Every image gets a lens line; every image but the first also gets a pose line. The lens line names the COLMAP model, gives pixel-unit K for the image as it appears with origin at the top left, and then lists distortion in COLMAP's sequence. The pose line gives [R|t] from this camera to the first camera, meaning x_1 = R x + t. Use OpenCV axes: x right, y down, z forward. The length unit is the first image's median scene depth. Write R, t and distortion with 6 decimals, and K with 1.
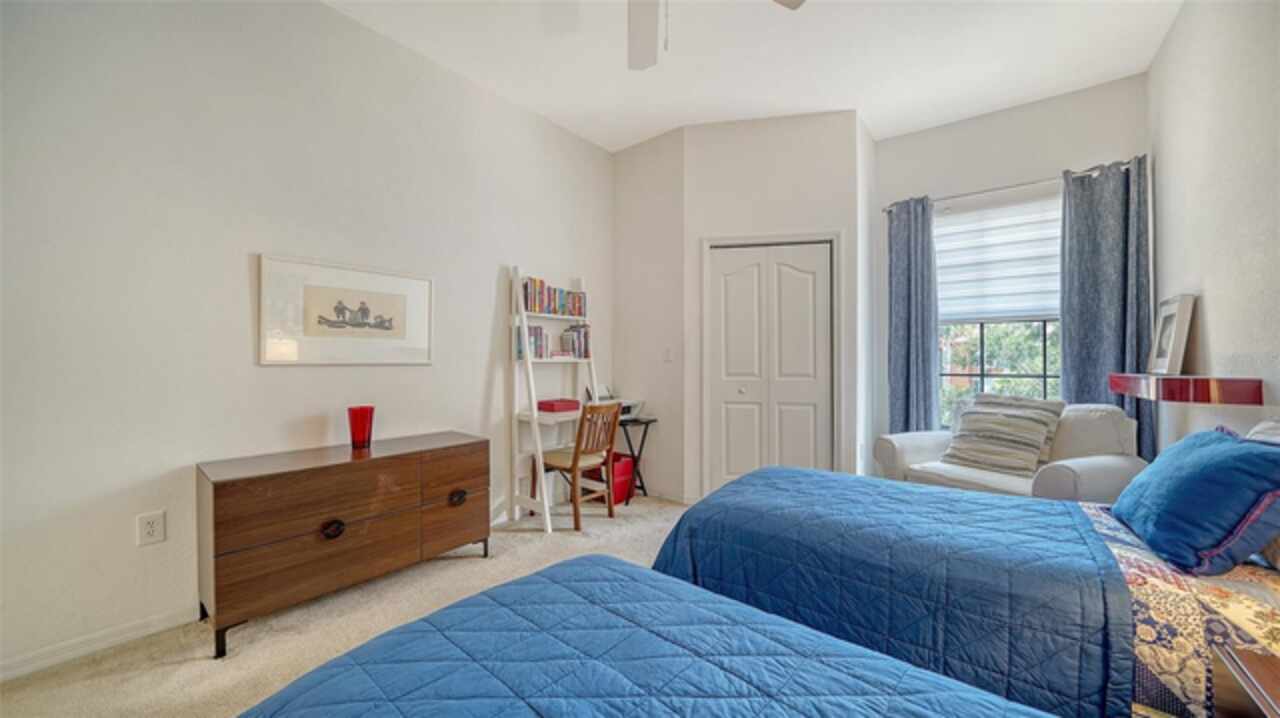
lens RADIAL K [[448.5, 0, 631.8], [0, 448.5, 361.0], [0, 0, 1]] dist [-0.001711, -0.000183]
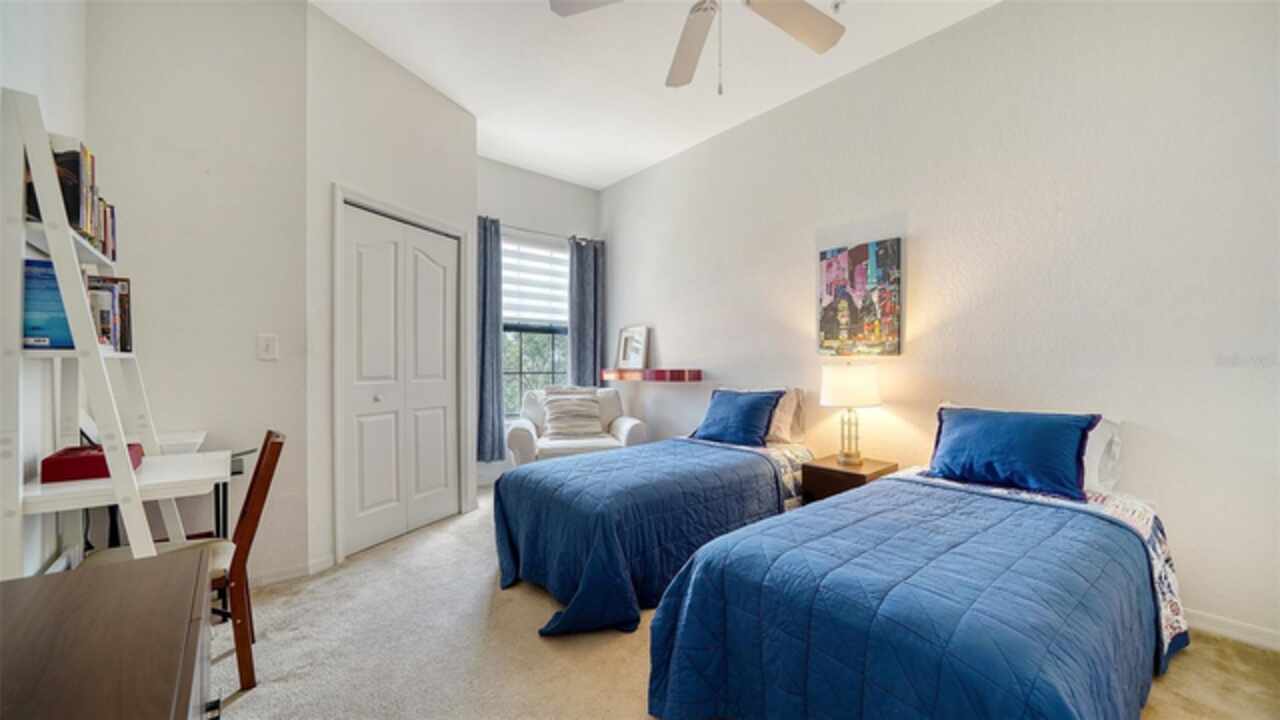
lens RADIAL K [[489.8, 0, 640.0], [0, 489.8, 360.0], [0, 0, 1]] dist [0.001041, 0.000090]
pose [[0.192755, 0.010302, 0.981193, -0.529285], [0.001906, 0.999939, -0.010873, 0.011130], [-0.981245, 0.003966, 0.192724, 0.407378]]
